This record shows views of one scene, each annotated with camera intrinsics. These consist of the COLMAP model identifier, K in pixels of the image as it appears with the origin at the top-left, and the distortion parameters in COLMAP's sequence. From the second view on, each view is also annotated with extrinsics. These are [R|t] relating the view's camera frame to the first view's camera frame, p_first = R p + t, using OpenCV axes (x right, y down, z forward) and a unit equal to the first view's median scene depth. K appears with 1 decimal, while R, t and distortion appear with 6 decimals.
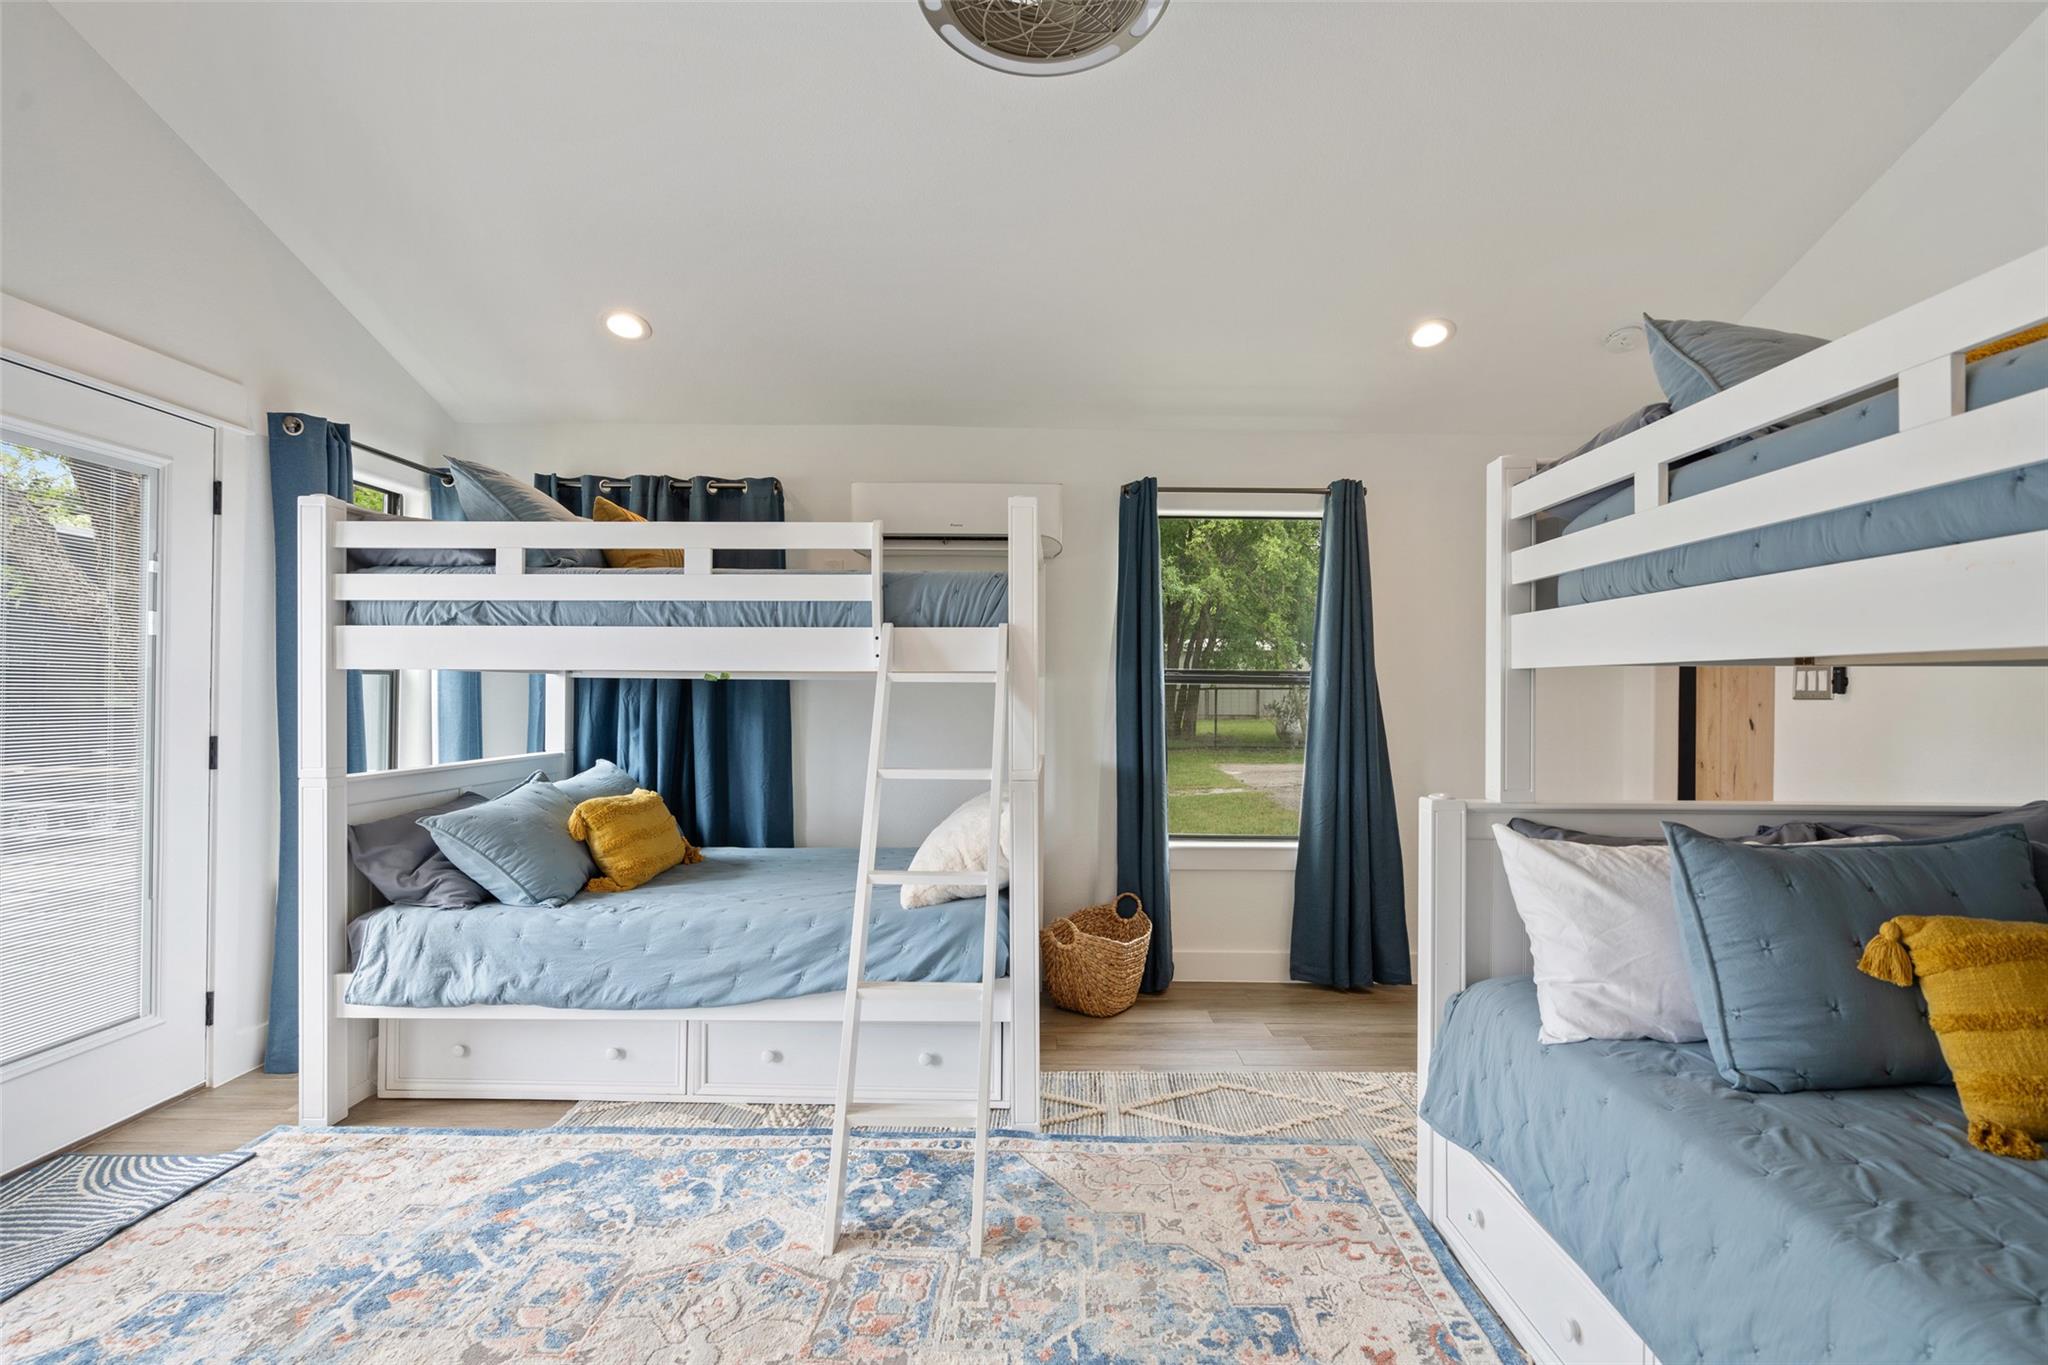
lens RADIAL K [[1009.4, 0, 1026.1], [0, 1009.4, 709.5], [0, 0, 1]] dist [0.003518, 0.000078]
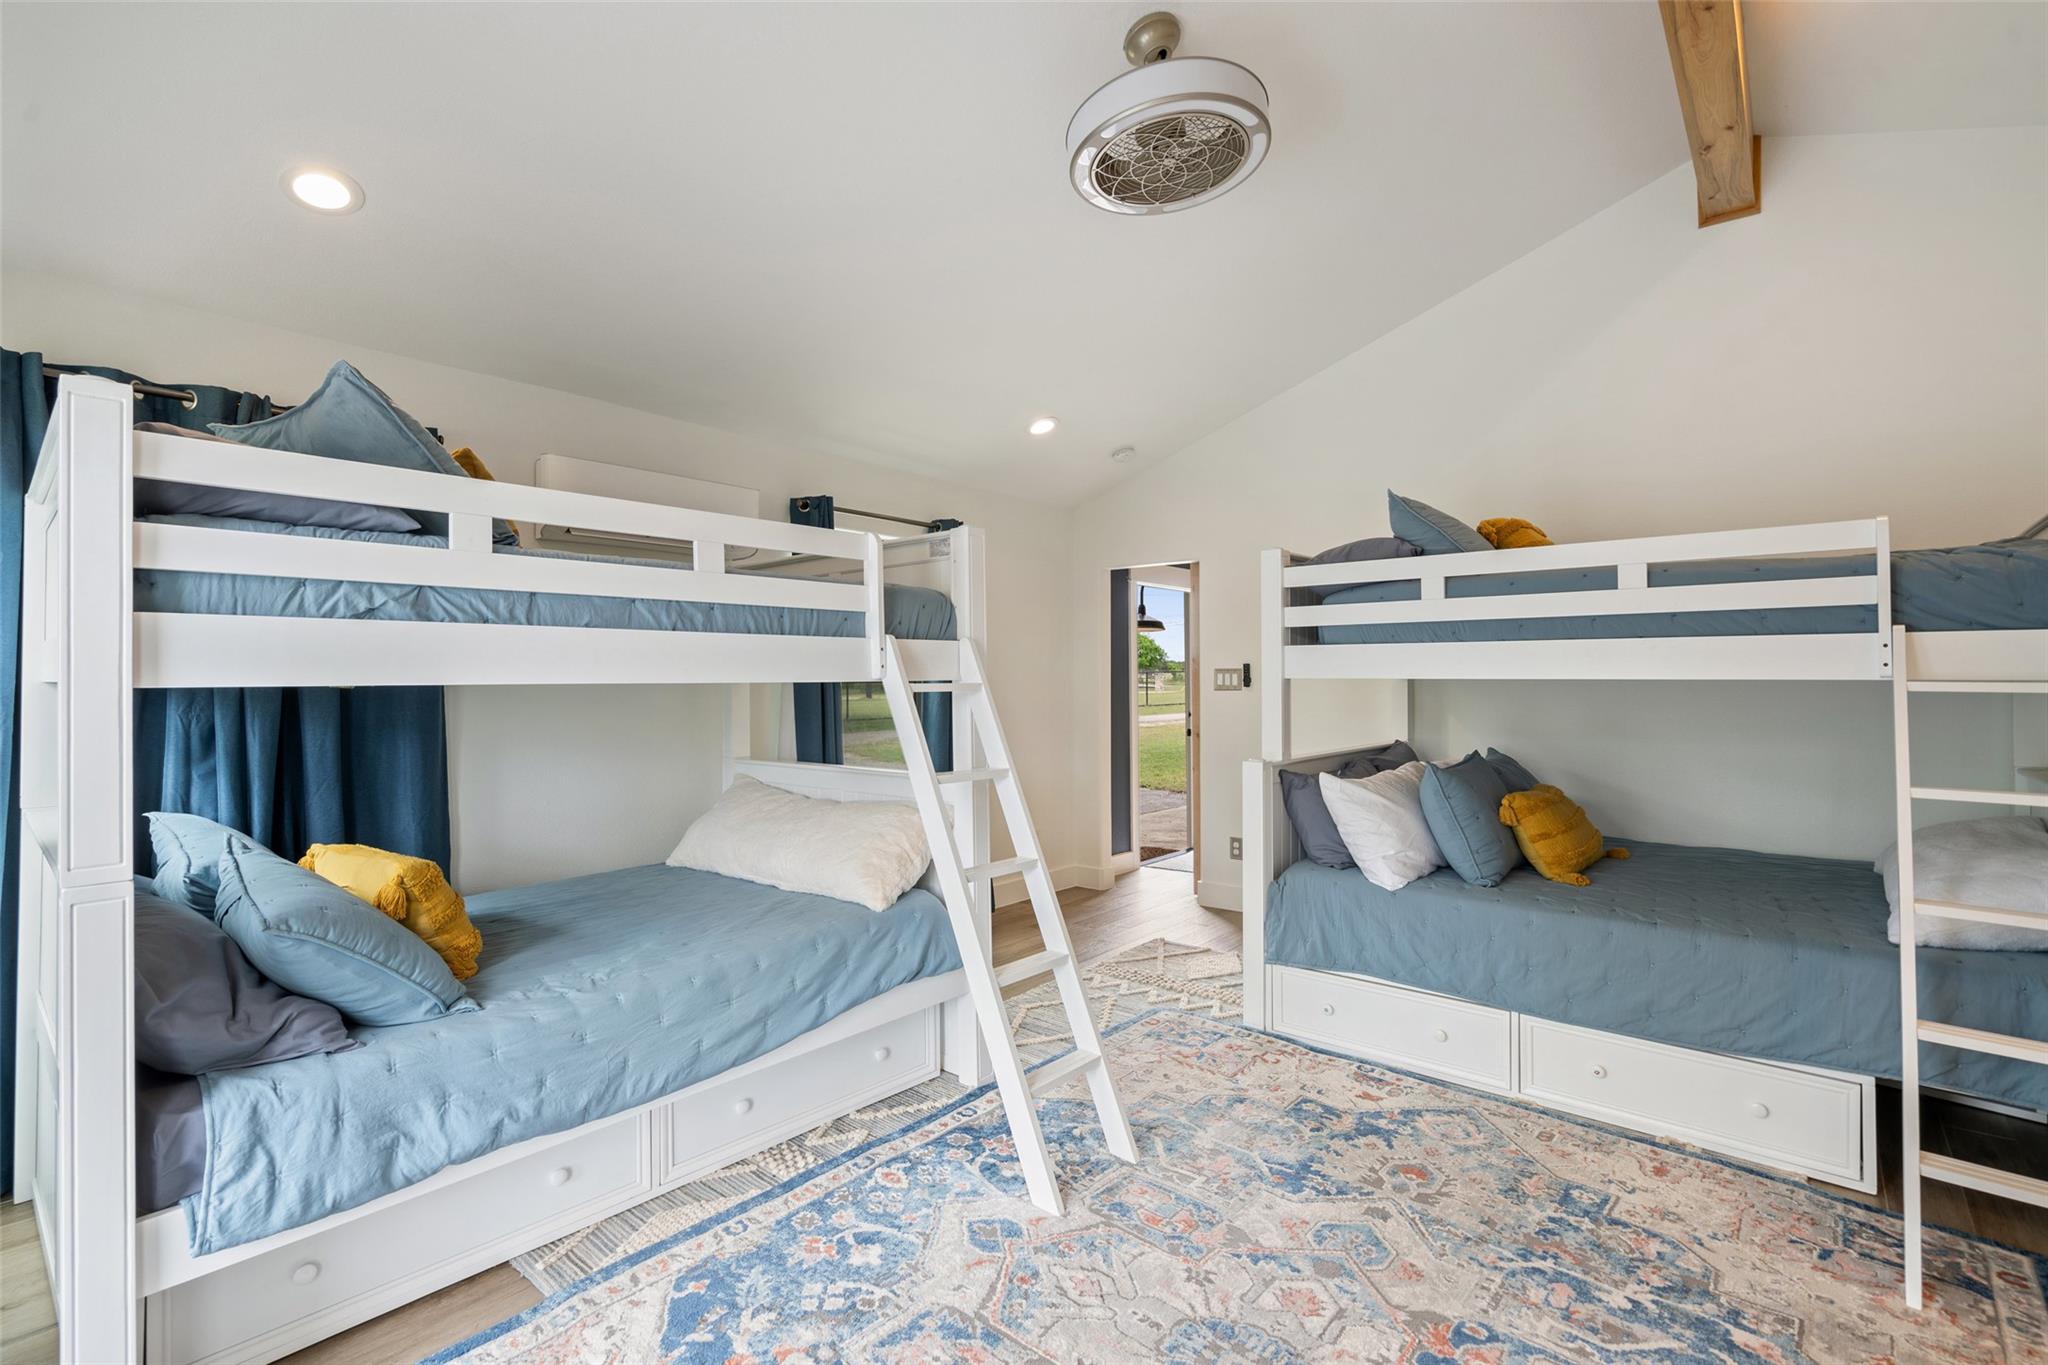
lens RADIAL K [[933.4, 0, 1024.0], [0, 933.4, 682.5], [0, 0, 1]] dist [-0.002340, 0.000961]
pose [[0.646235, -0.011703, 0.763049, -0.770171], [0.019858, 0.999802, -0.001483, -0.032581], [-0.762880, 0.016111, 0.646339, 0.278667]]
